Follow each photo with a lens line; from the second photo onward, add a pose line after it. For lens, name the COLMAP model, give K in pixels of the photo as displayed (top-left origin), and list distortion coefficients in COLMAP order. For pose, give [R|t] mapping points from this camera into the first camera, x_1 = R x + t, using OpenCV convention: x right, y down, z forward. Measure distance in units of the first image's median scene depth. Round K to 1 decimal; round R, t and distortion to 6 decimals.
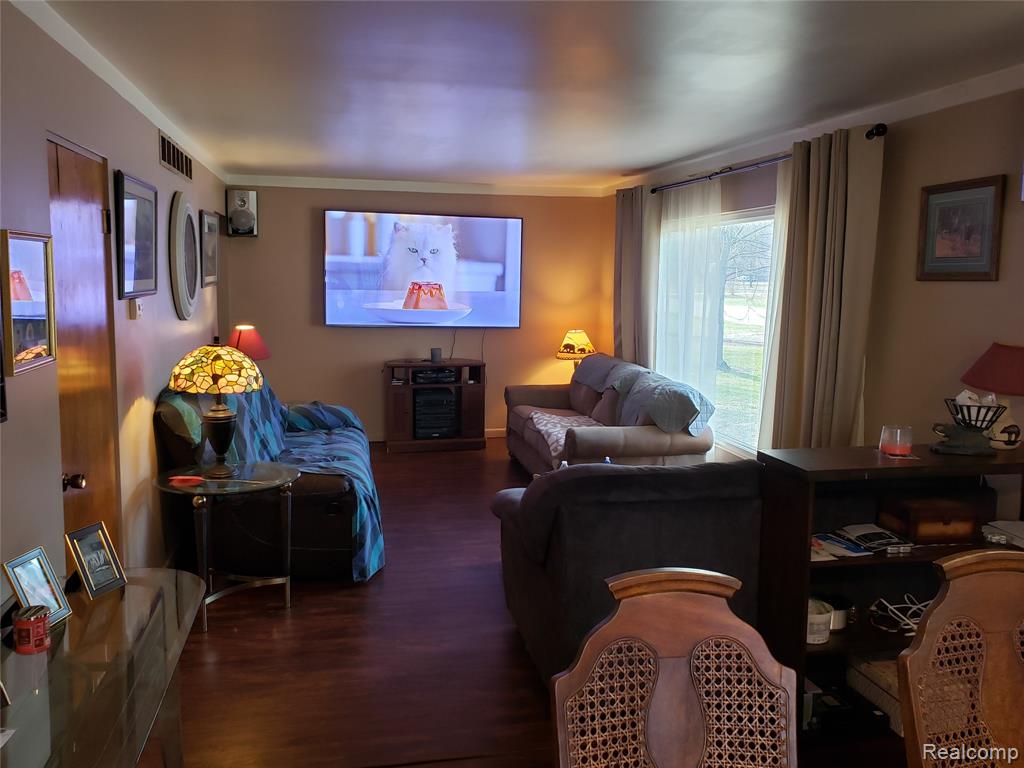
lens RADIAL K [[820.9, 0, 511.6], [0, 820.9, 356.7], [0, 0, 1]] dist [0.064805, -0.006515]
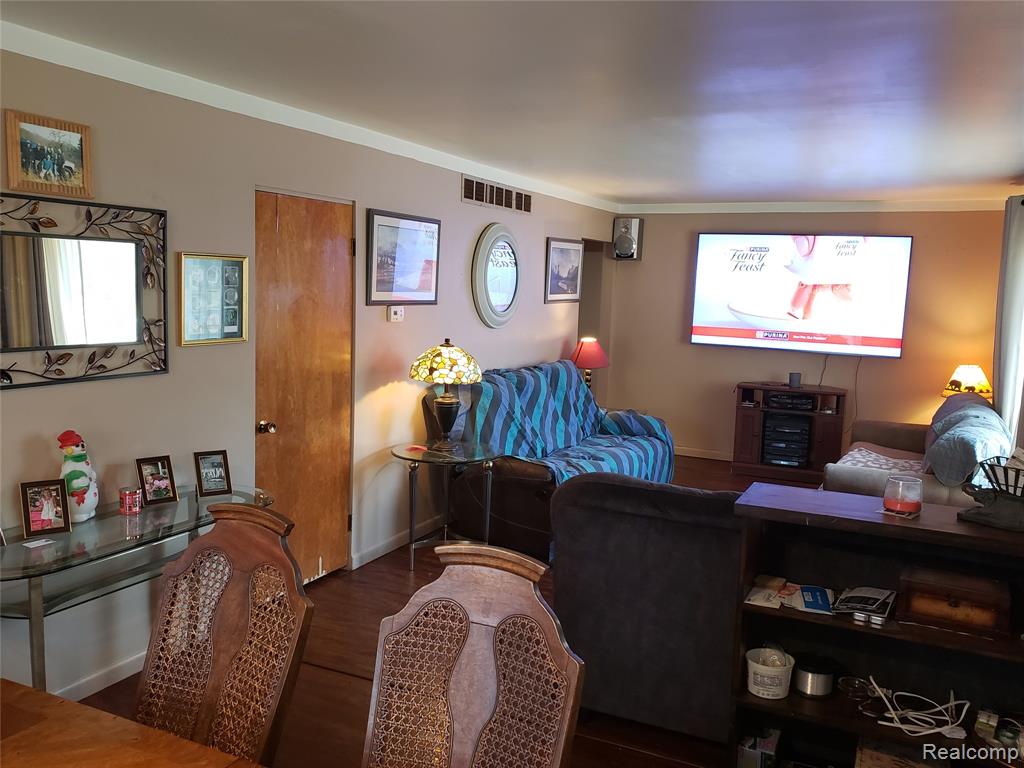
lens RADIAL K [[803.2, 0, 512.0], [0, 803.2, 384.0], [0, 0, 1]] dist [0.092205, -0.091215]
pose [[0.806793, 0.086625, -0.584449, 0.358231], [-0.082769, 0.996010, 0.033369, -0.003617], [0.585008, 0.021452, 0.810744, 0.055800]]
